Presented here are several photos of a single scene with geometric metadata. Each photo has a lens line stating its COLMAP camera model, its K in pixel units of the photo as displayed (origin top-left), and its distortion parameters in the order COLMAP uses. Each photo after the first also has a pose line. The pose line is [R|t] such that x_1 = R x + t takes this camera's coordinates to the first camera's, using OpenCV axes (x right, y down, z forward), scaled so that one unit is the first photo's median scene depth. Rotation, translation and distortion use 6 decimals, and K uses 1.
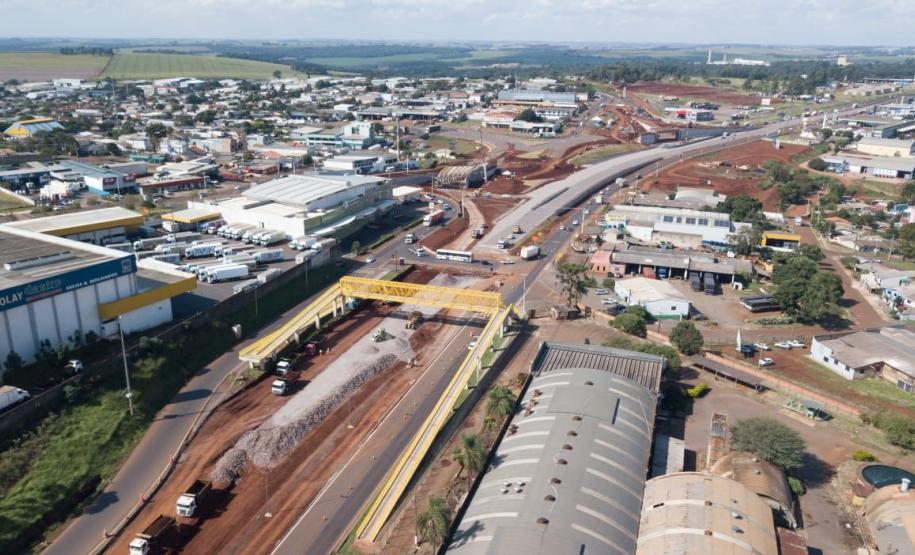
lens RADIAL K [[758.7, 0, 462.6], [0, 758.7, 285.6], [0, 0, 1]] dist [0.005602, -0.003820]
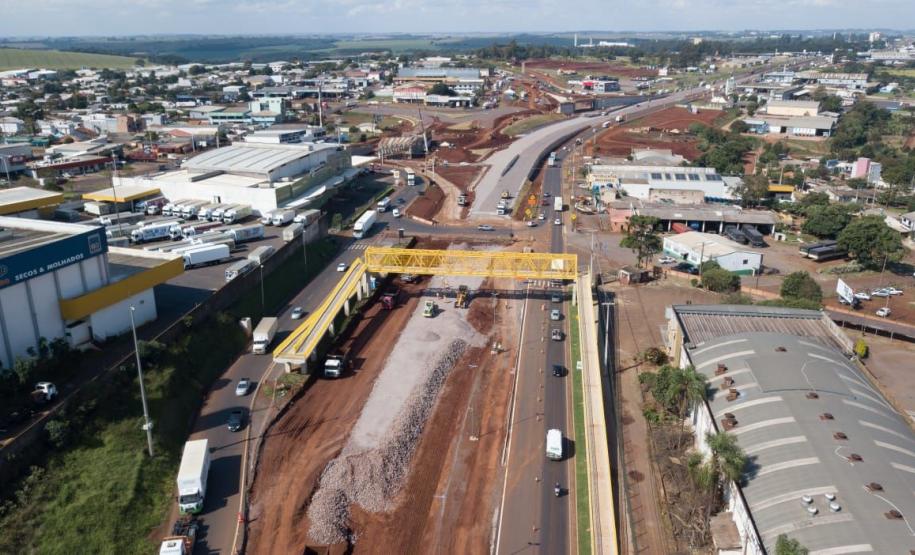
lens RADIAL K [[758.7, 0, 462.6], [0, 758.7, 285.6], [0, 0, 1]] dist [0.005602, -0.003820]
pose [[0.984318, -0.072424, 0.160850, -0.067934], [0.070888, 0.997367, 0.015276, 0.007886], [-0.161532, -0.003634, 0.986861, 0.076955]]
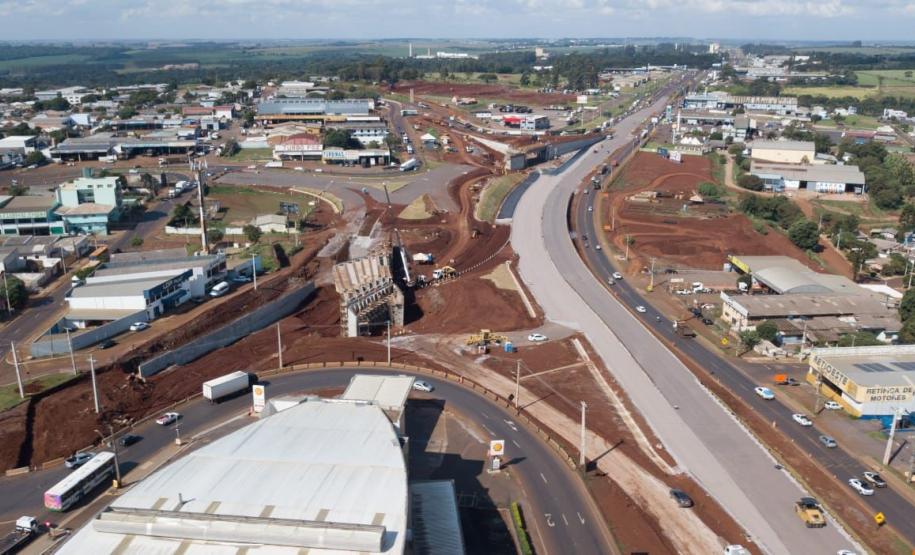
lens RADIAL K [[798.9, 0, 461.7], [0, 798.9, 278.2], [0, 0, 1]] dist [0.013727, -0.017605]
pose [[0.919133, -0.127639, 0.372697, -0.111217], [0.134981, 0.990827, 0.006448, -0.112801], [-0.370102, 0.044380, 0.927931, 0.382757]]
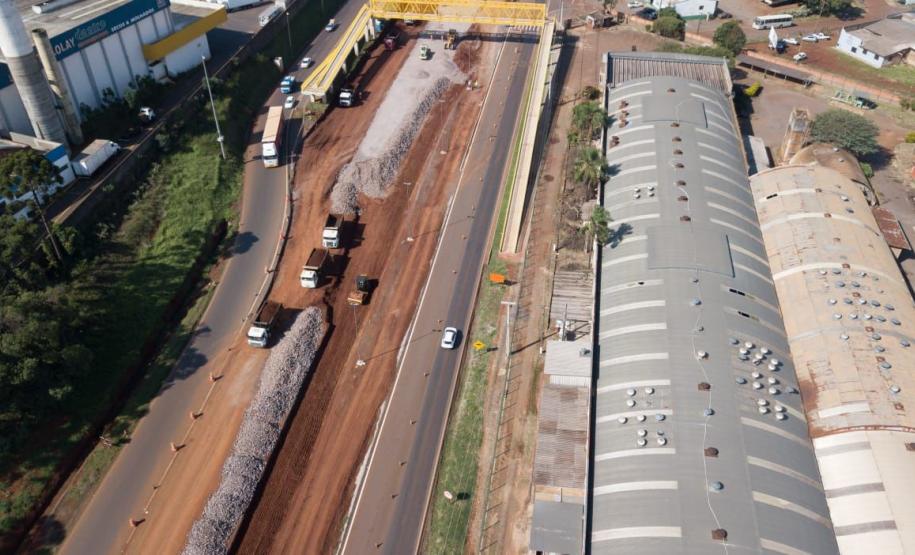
lens RADIAL K [[758.7, 0, 462.6], [0, 758.7, 285.6], [0, 0, 1]] dist [0.005602, -0.003820]
pose [[0.990778, -0.101589, 0.089655, -0.060164], [0.062800, 0.930637, 0.360514, -0.003698], [-0.120061, -0.351560, 0.928435, -0.005089]]
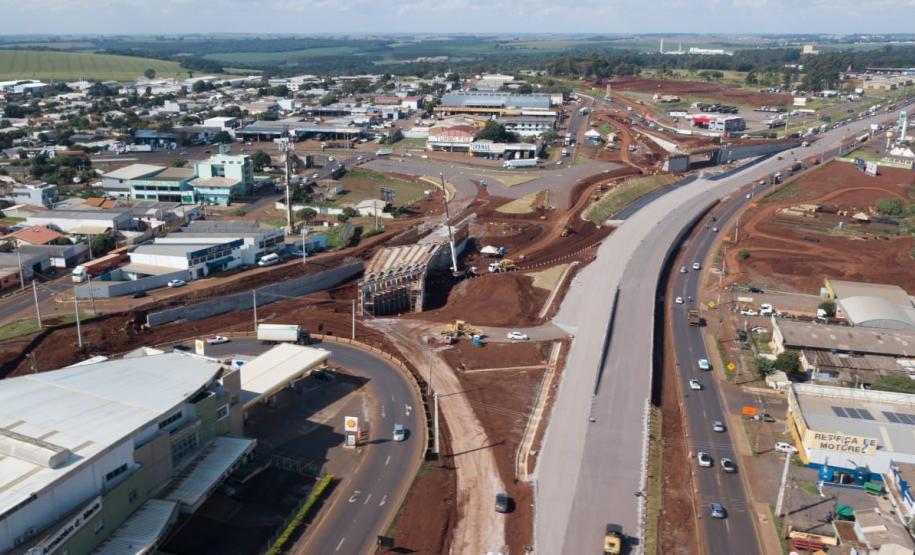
lens RADIAL K [[816.8, 0, 440.7], [0, 816.8, 277.2], [0, 0, 1]] dist [0.009597, -0.012877]
pose [[0.997513, -0.030251, 0.063660, -0.012479], [0.031660, 0.999273, -0.021239, -0.099639], [-0.062971, 0.023202, 0.997746, 0.349795]]
